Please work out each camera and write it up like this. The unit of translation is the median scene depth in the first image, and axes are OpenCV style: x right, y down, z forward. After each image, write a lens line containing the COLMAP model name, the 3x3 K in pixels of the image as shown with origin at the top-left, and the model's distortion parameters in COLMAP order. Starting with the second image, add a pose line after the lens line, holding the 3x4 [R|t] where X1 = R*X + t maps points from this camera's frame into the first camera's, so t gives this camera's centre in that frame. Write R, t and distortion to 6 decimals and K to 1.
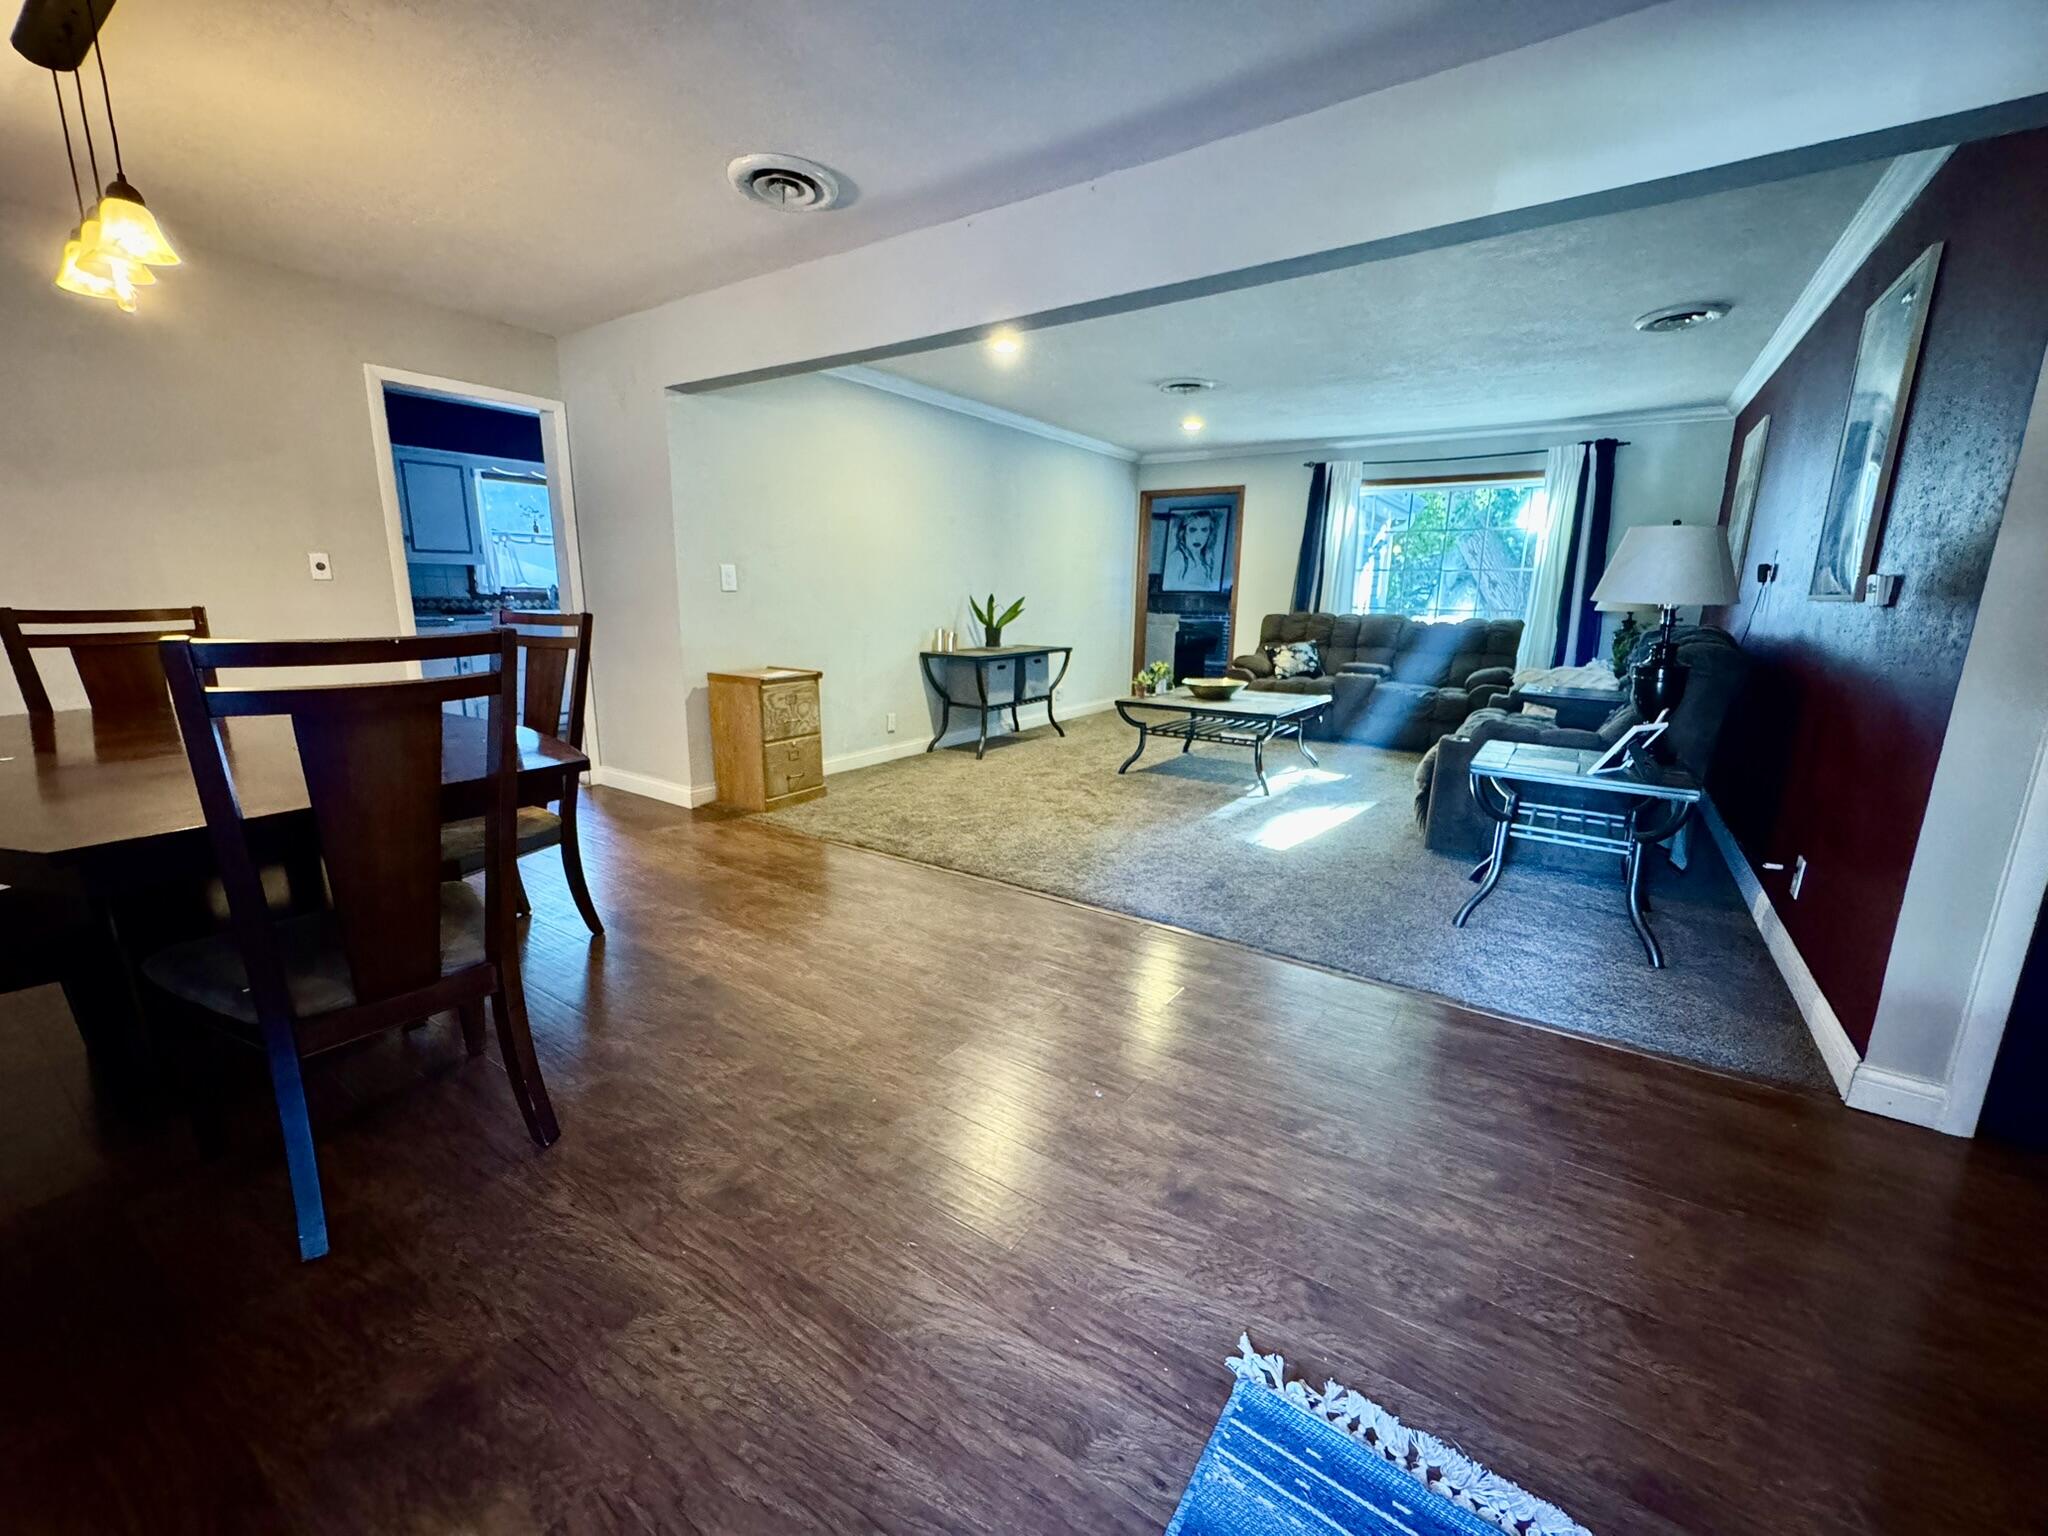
lens RADIAL K [[819.2, 0, 1022.8], [0, 819.2, 770.1], [0, 0, 1]] dist [-0.007646, -0.000126]
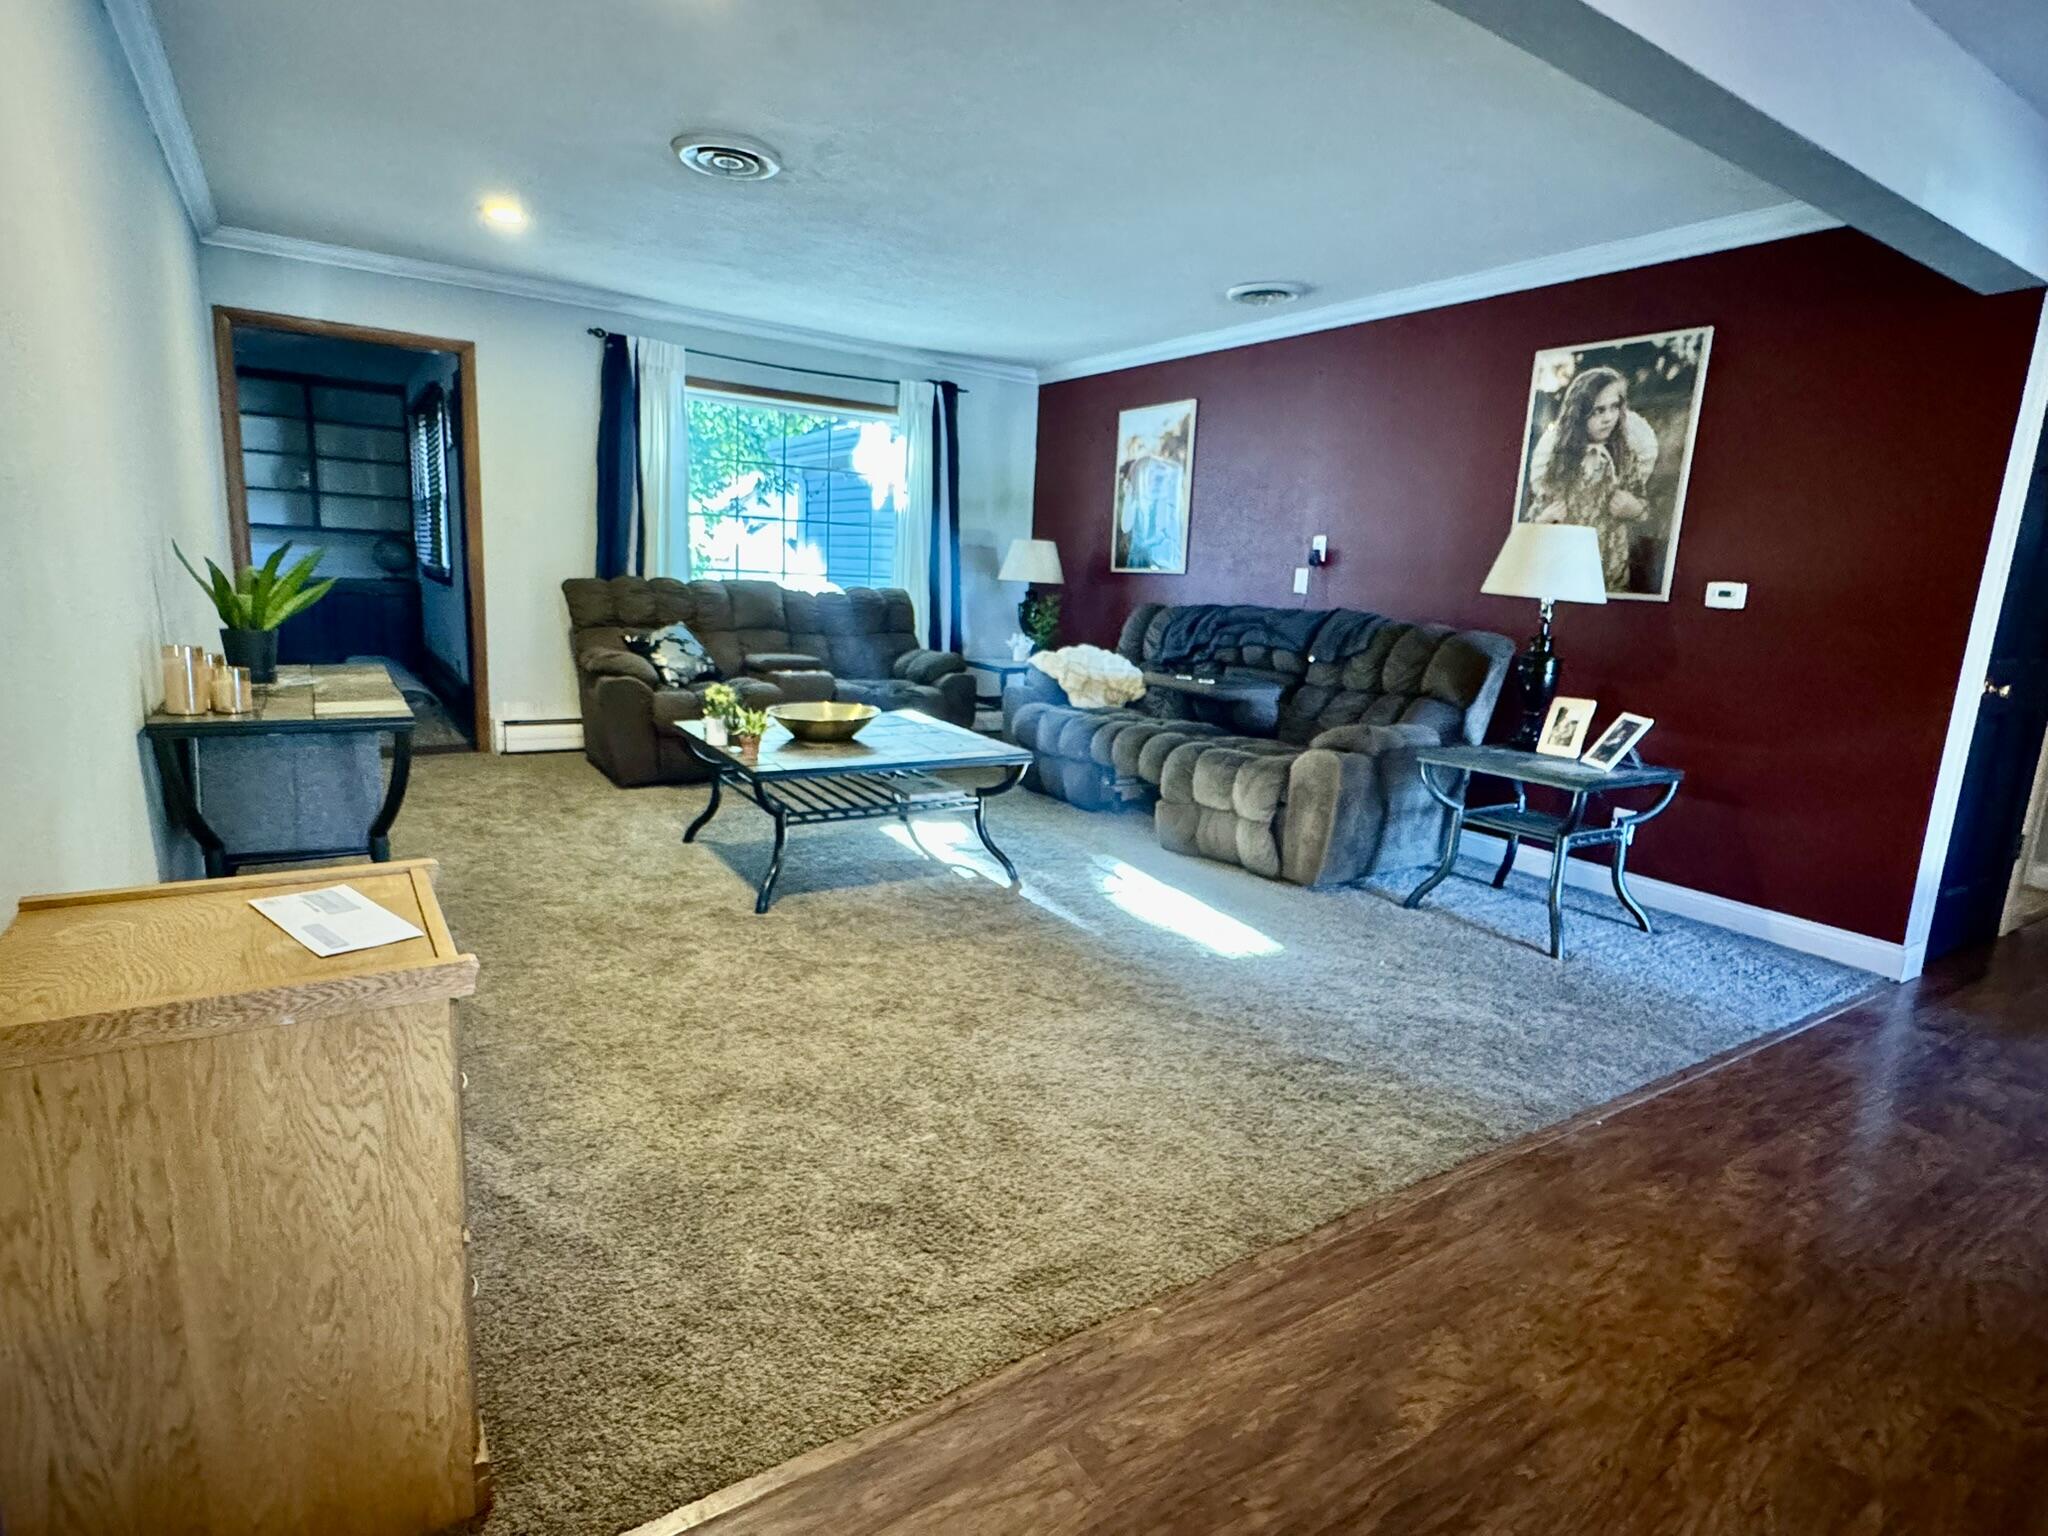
lens RADIAL K [[1055.1, 0, 1017.2], [0, 1055.1, 765.3], [0, 0, 1]] dist [-0.000196, -0.001123]
pose [[0.380433, -0.169302, 0.909179, -0.394034], [0.152077, 0.981170, 0.119073, -0.137717], [-0.912219, 0.092966, 0.399017, 0.572230]]
